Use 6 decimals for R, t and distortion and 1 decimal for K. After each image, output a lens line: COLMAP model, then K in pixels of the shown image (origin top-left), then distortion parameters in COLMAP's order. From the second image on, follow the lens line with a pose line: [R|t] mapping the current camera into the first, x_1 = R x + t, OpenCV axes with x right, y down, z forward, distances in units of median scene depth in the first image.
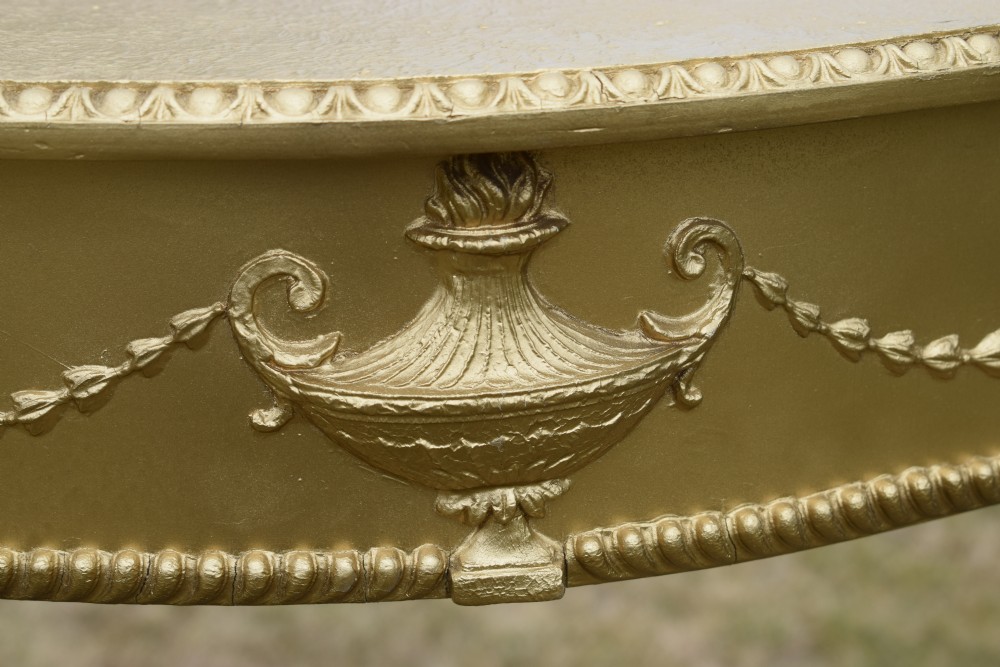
lens RADIAL K [[2262.7, 0, 500.0], [0, 2262.7, 333.5], [0, 0, 1]] dist [-0.026854, 0.075956]
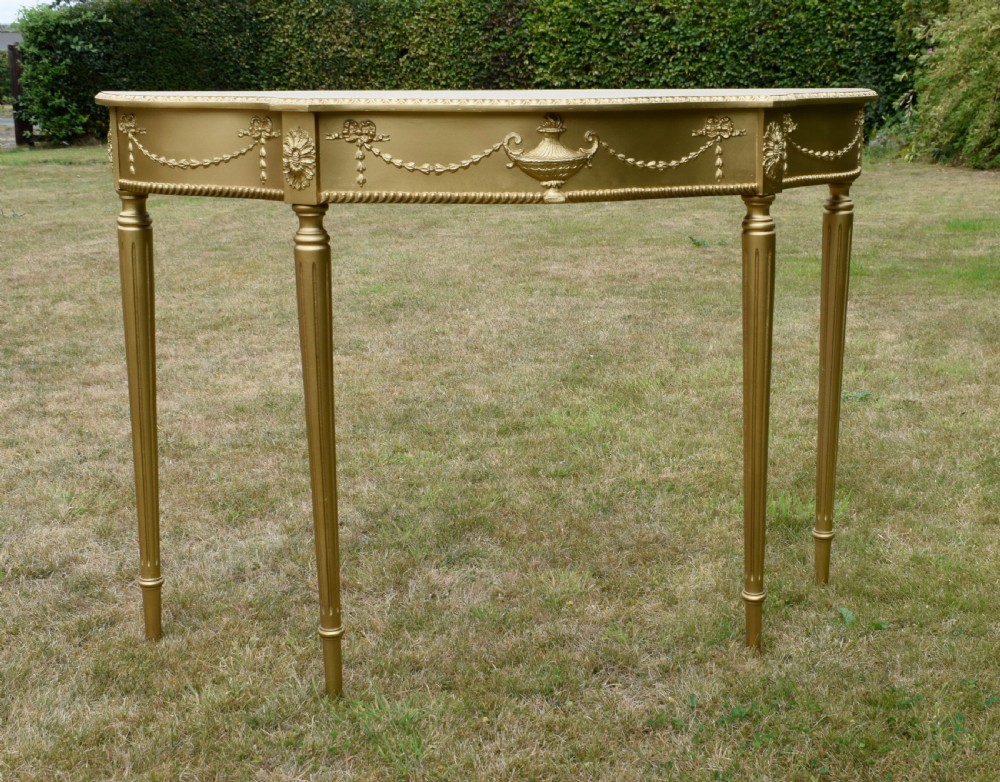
lens RADIAL K [[1487.7, 0, 545.0], [0, 1487.7, 364.3], [0, 0, 1]] dist [-0.023842, -0.037271]
pose [[0.999425, 0.011008, 0.032056, -0.128115], [-0.007994, 0.995665, -0.092667, 0.834281], [-0.032937, 0.092358, 0.995181, -2.460083]]
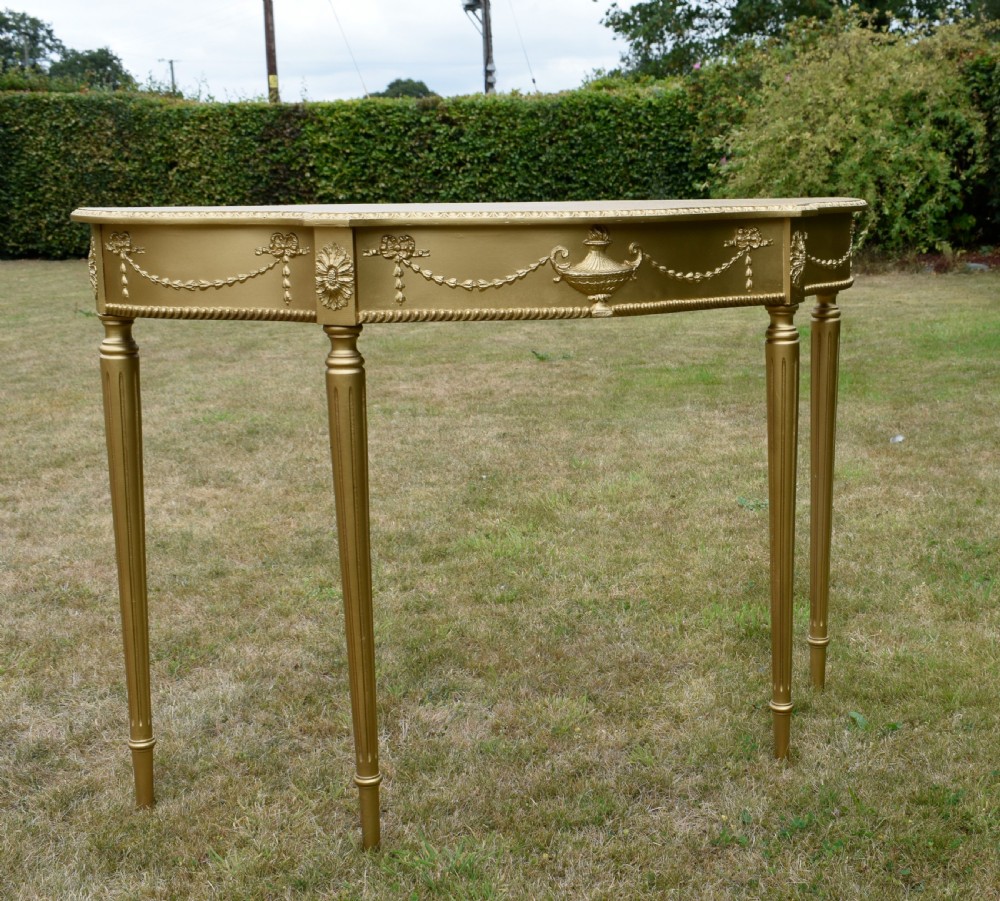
lens RADIAL K [[1527.7, 0, 645.1], [0, 1527.7, 453.2], [0, 0, 1]] dist [-0.030882, -0.012563]
pose [[0.968584, -0.032003, 0.246621, -0.784763], [0.059828, 0.992546, -0.106175, 0.818295], [-0.241384, 0.117594, 0.963278, -2.369029]]
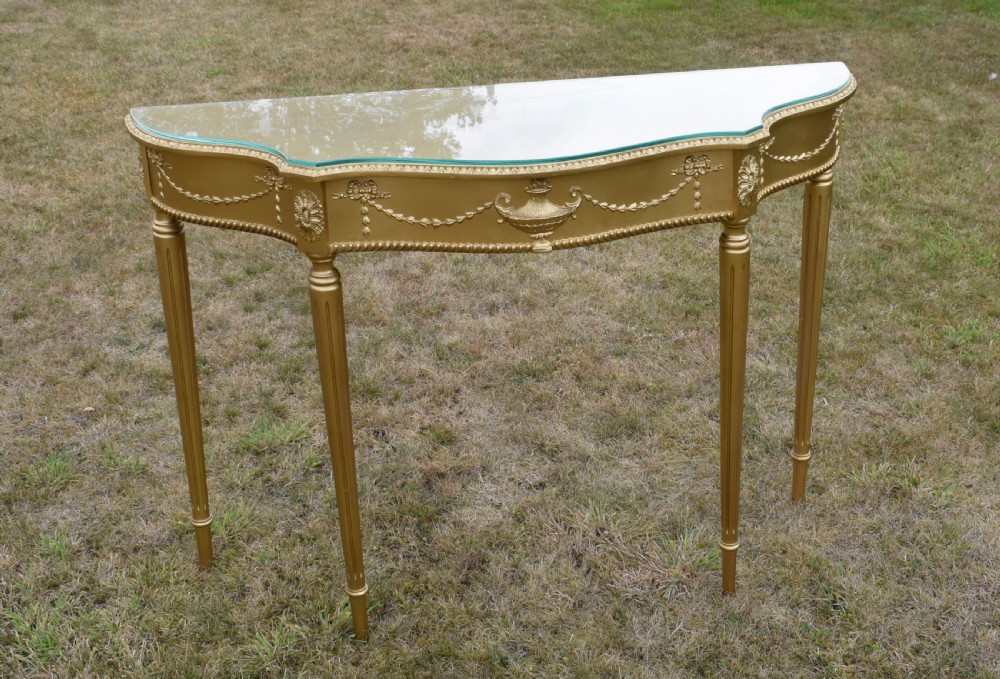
lens RADIAL K [[1398.3, 0, 536.7], [0, 1398.3, 254.3], [0, 0, 1]] dist [0.006132, -0.070032]
pose [[0.999931, 0.001997, -0.011582, 0.031970], [-0.000876, 0.995377, 0.096046, -0.224923], [0.011720, -0.096029, 0.995310, -2.608015]]
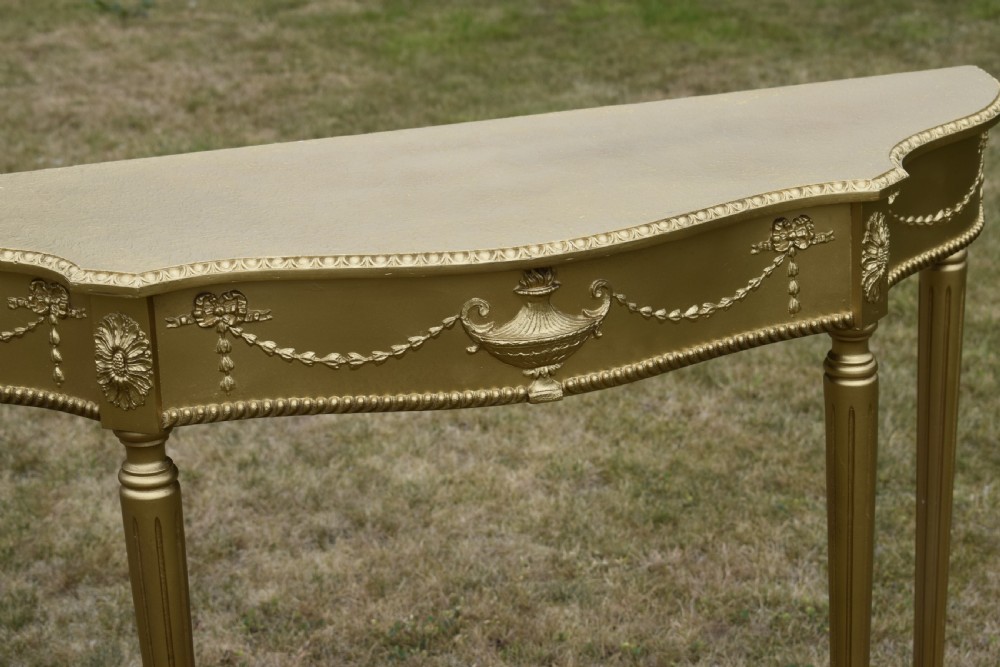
lens RADIAL K [[2285.0, 0, 500.0], [0, 2285.0, 333.5], [0, 0, 1]] dist [-0.027824, 0.072545]
pose [[0.991151, -0.060085, 0.118361, -0.454756], [0.055801, 0.997673, 0.039187, -0.112713], [-0.120440, -0.032236, 0.992197, -2.281906]]
